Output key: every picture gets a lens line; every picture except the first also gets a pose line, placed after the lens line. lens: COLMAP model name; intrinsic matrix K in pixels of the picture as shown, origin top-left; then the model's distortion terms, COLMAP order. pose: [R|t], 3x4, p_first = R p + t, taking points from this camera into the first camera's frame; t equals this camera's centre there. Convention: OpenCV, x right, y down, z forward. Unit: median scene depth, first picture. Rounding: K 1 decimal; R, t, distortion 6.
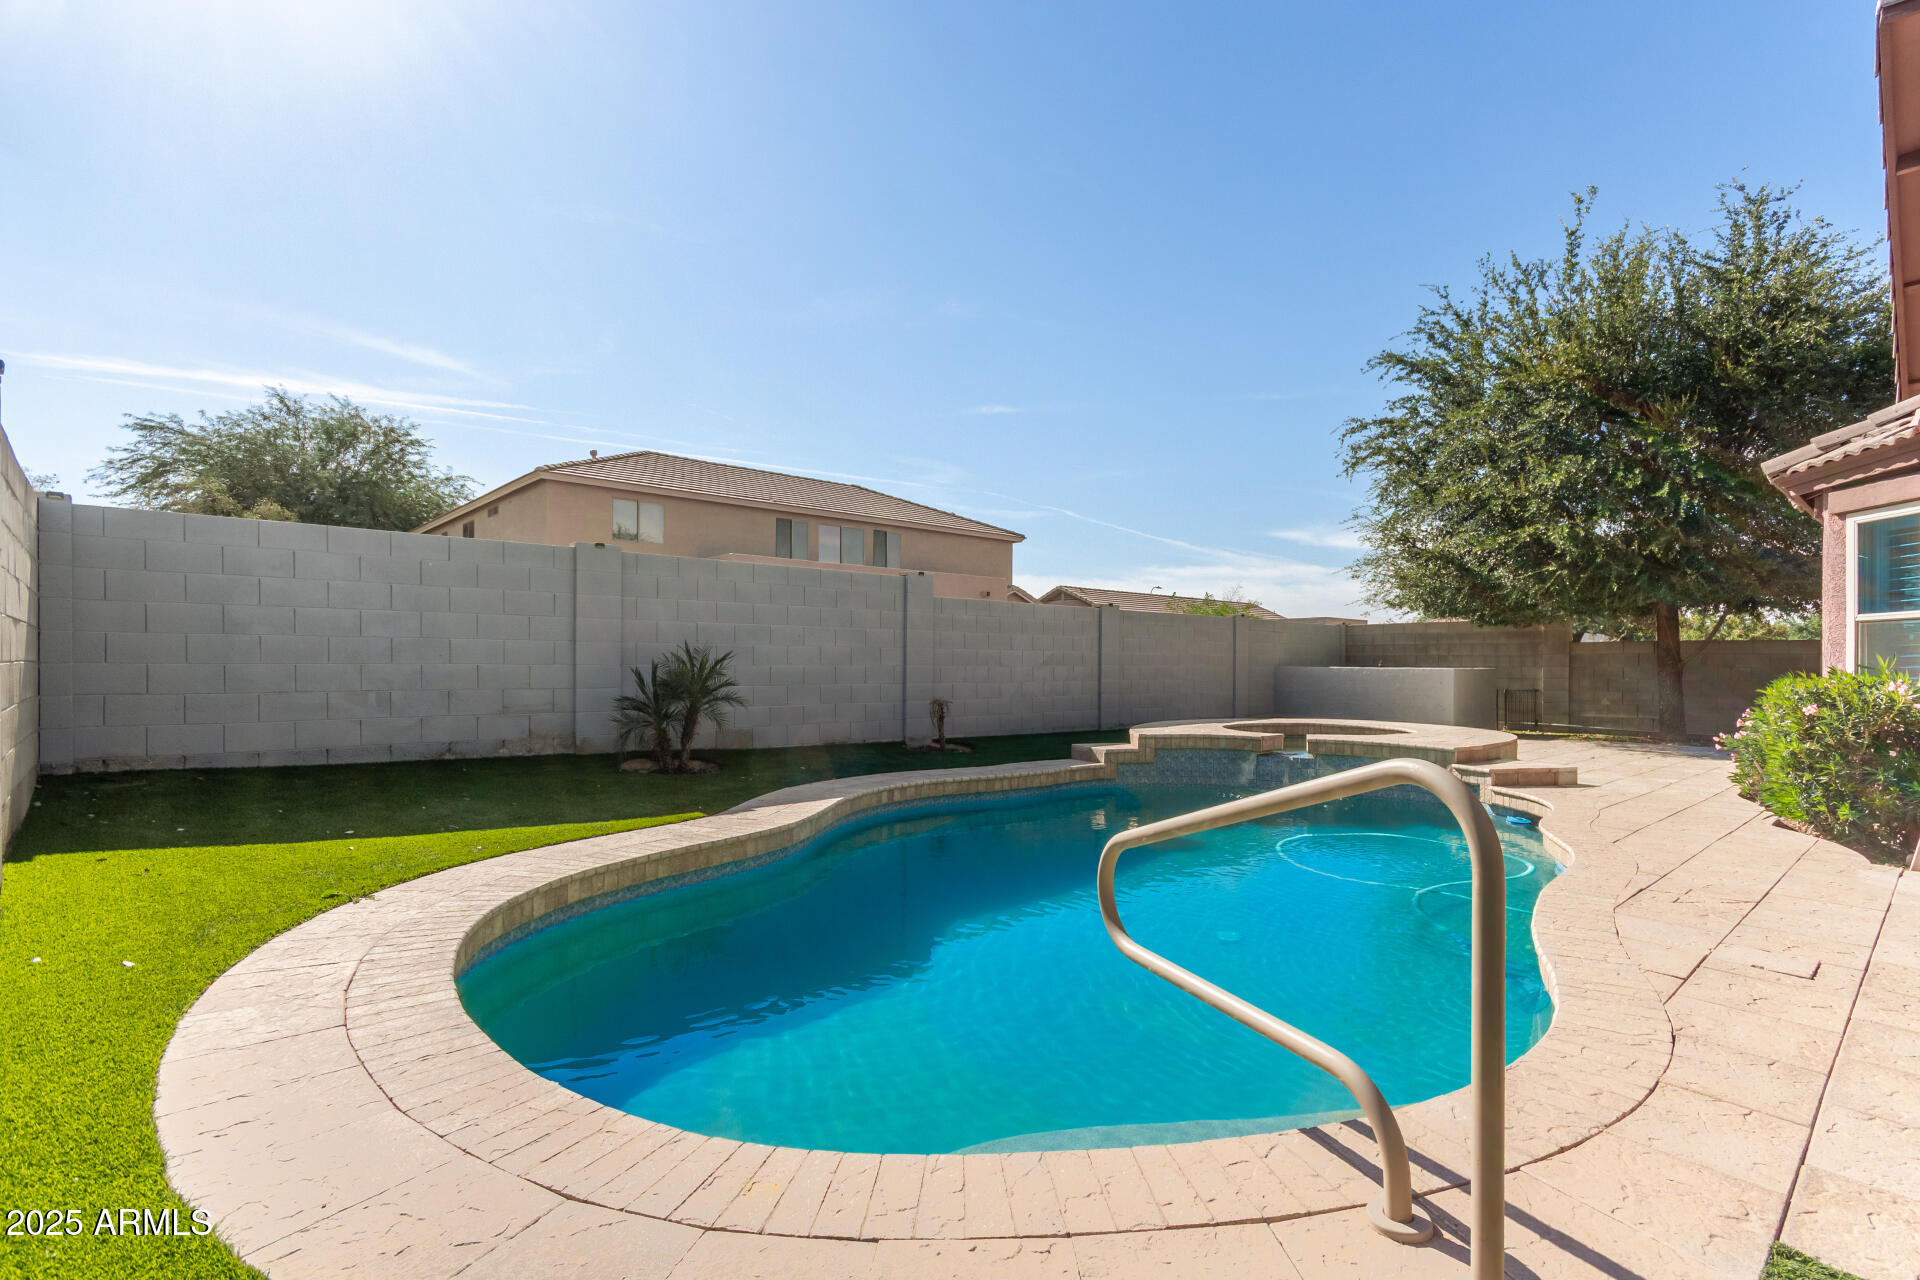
lens RADIAL K [[923.9, 0, 1023.3], [0, 923.9, 672.6], [0, 0, 1]] dist [0.006445, 0.000916]
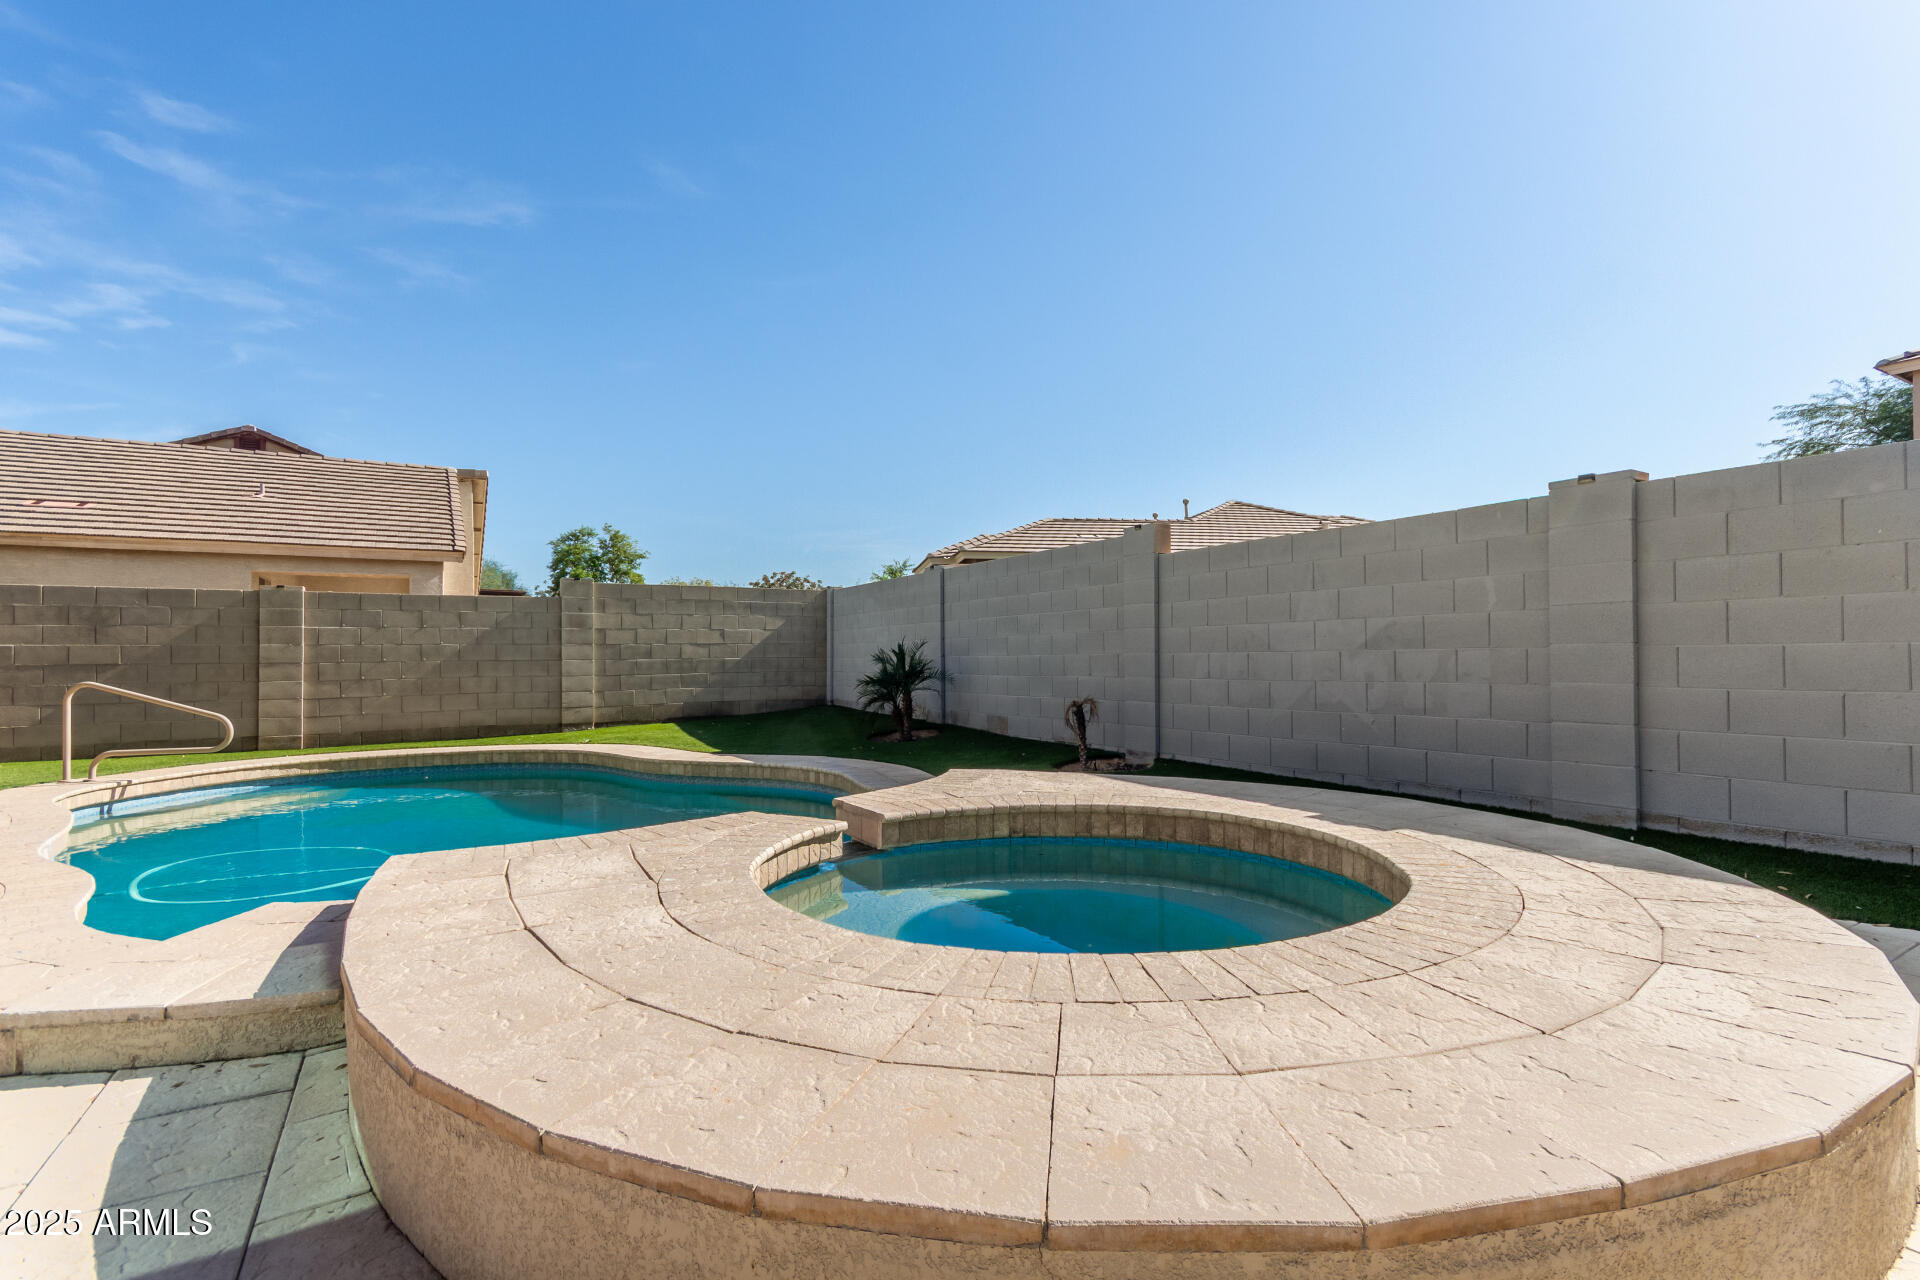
lens RADIAL K [[894.2, 0, 957.0], [0, 894.2, 642.1], [0, 0, 1]] dist [0.001684, 0.003477]
pose [[-0.246326, -0.018651, -0.969007, 0.530920], [0.001222, 0.999808, -0.019555, -0.002324], [0.969186, -0.006001, -0.246256, 0.904634]]
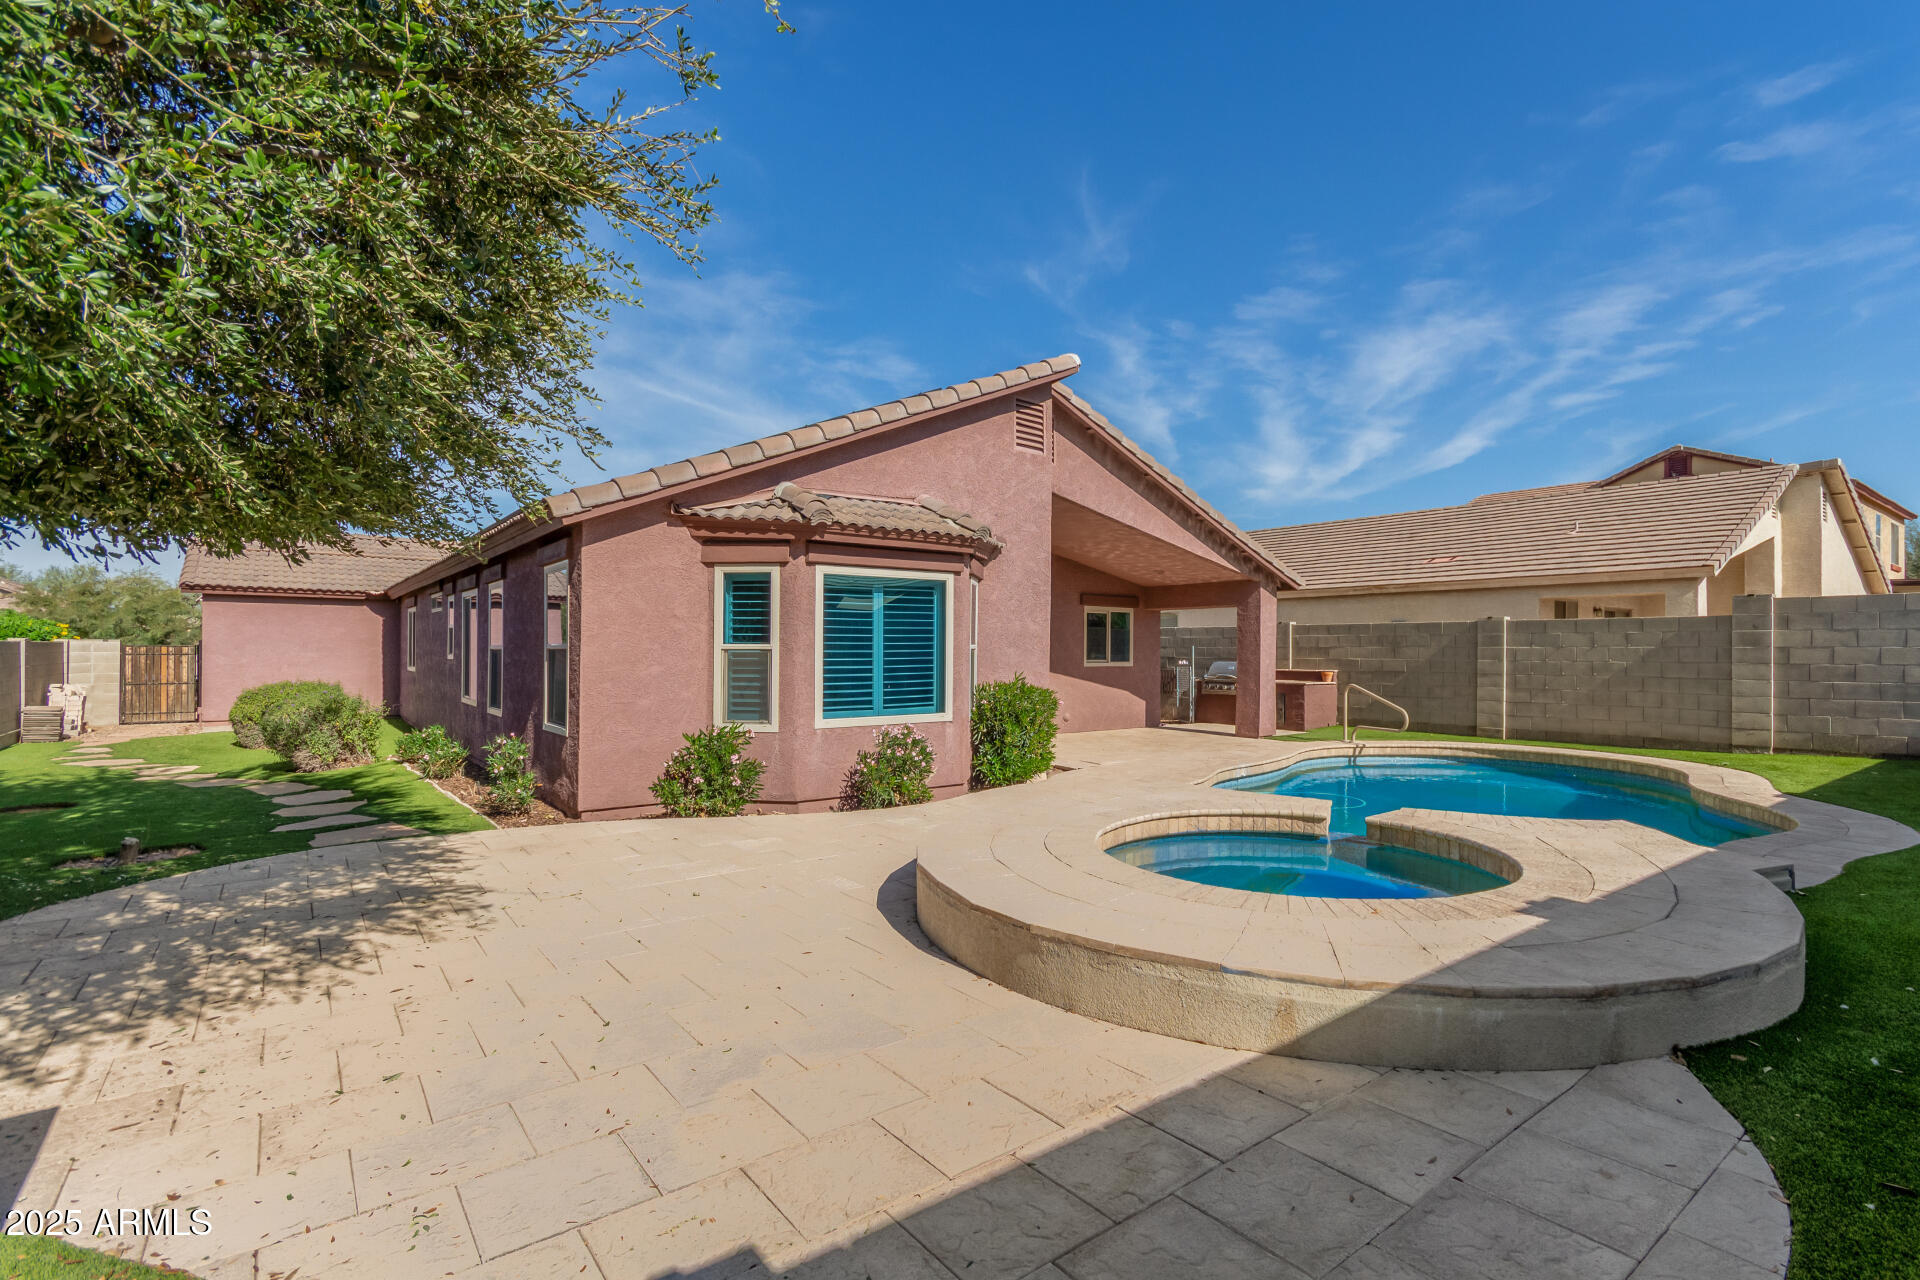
lens RADIAL K [[894.2, 0, 993.6], [0, 894.2, 647.3], [0, 0, 1]] dist [0.001684, 0.003477]
pose [[-0.993597, -0.008363, 0.112670, 0.369662], [-0.007781, 0.999954, 0.005605, -0.035611], [-0.112712, 0.004693, -0.993617, 1.284482]]
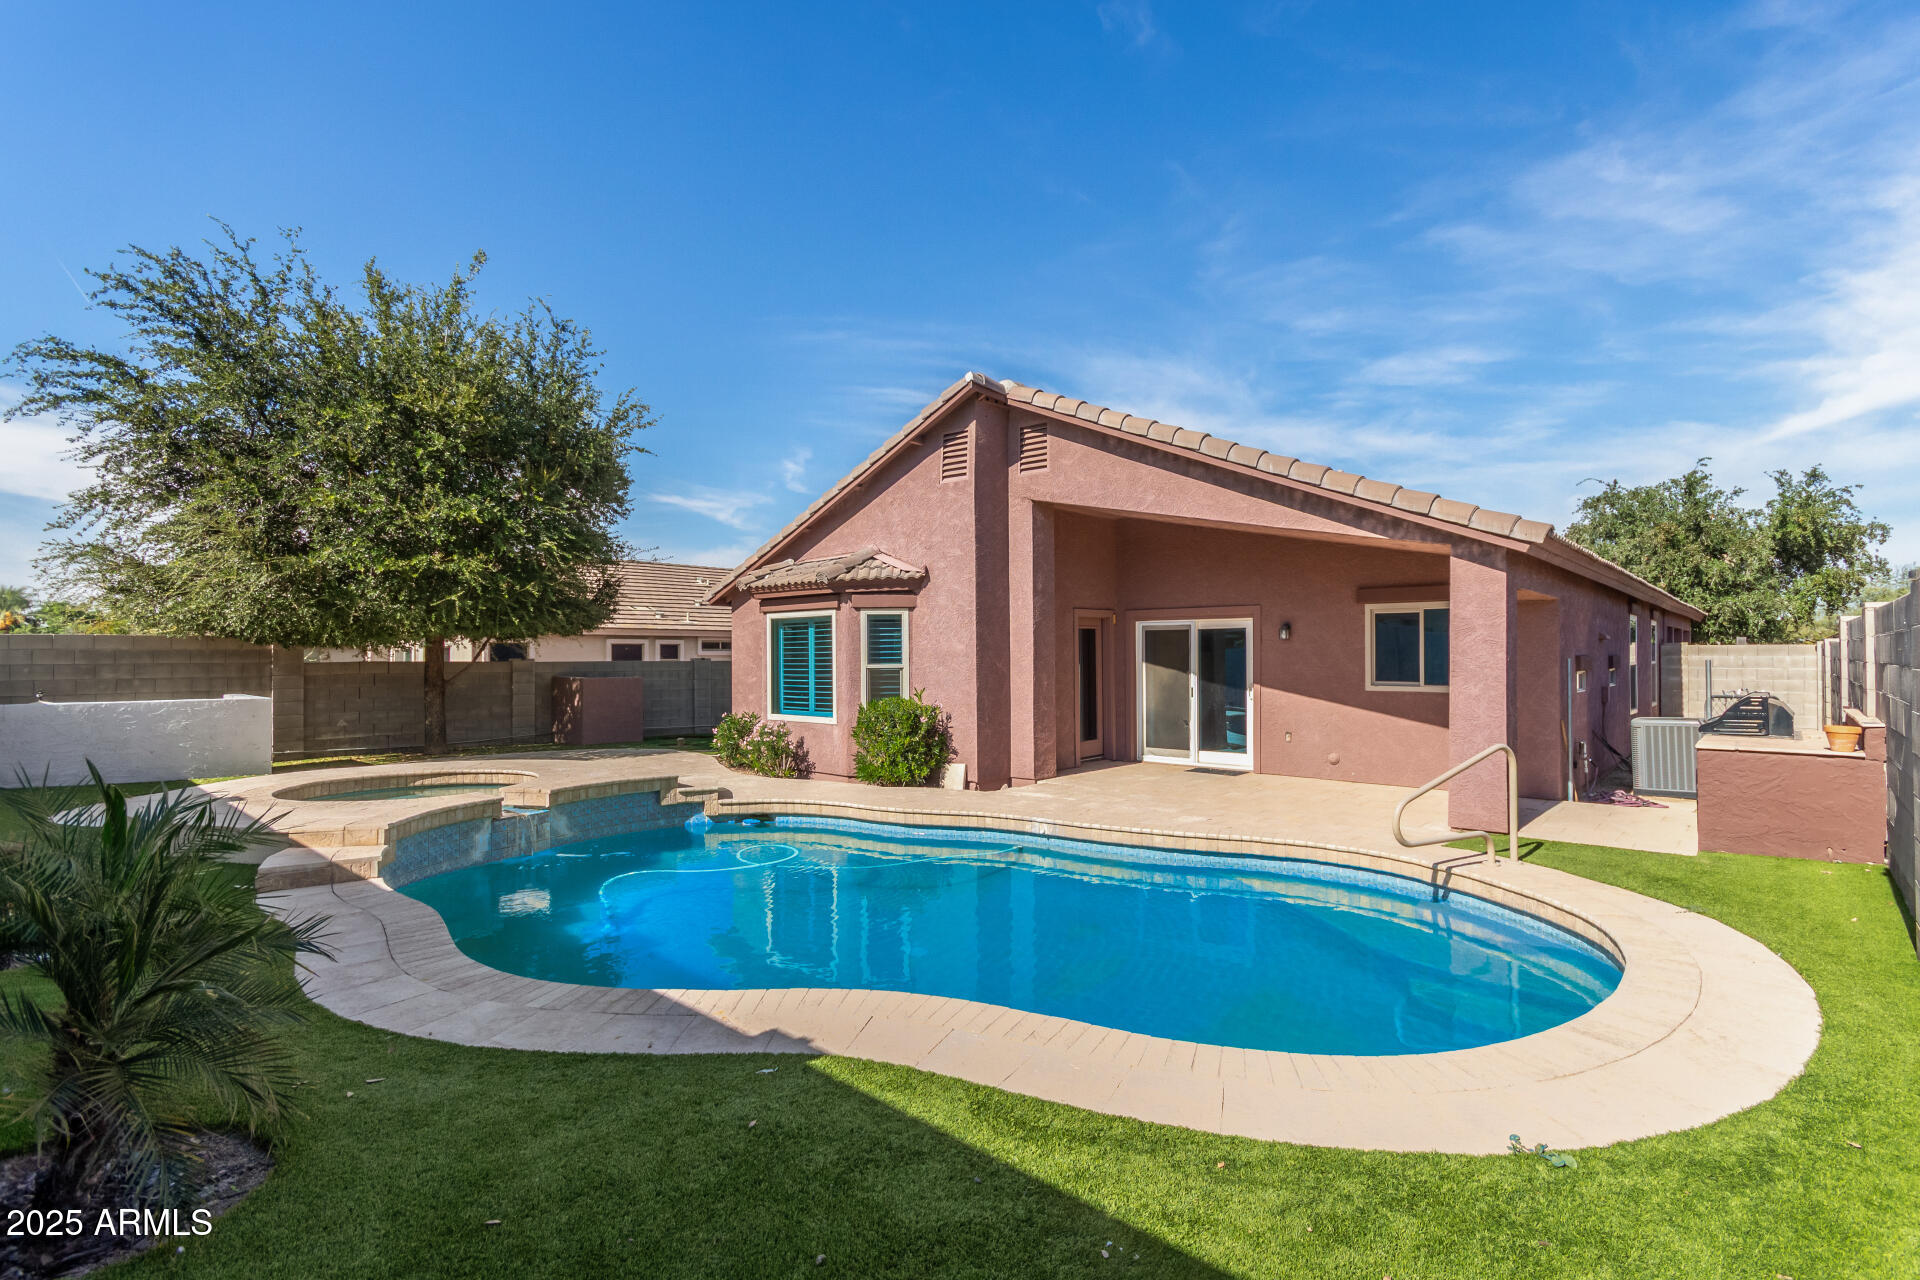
lens RADIAL K [[894.2, 0, 968.8], [0, 894.2, 645.8], [0, 0, 1]] dist [0.001684, 0.003477]
pose [[-0.060570, 0.007423, 0.998136, -0.453459], [0.011567, 0.999910, -0.006734, -0.045361], [-0.998097, 0.011138, -0.060650, 0.481189]]
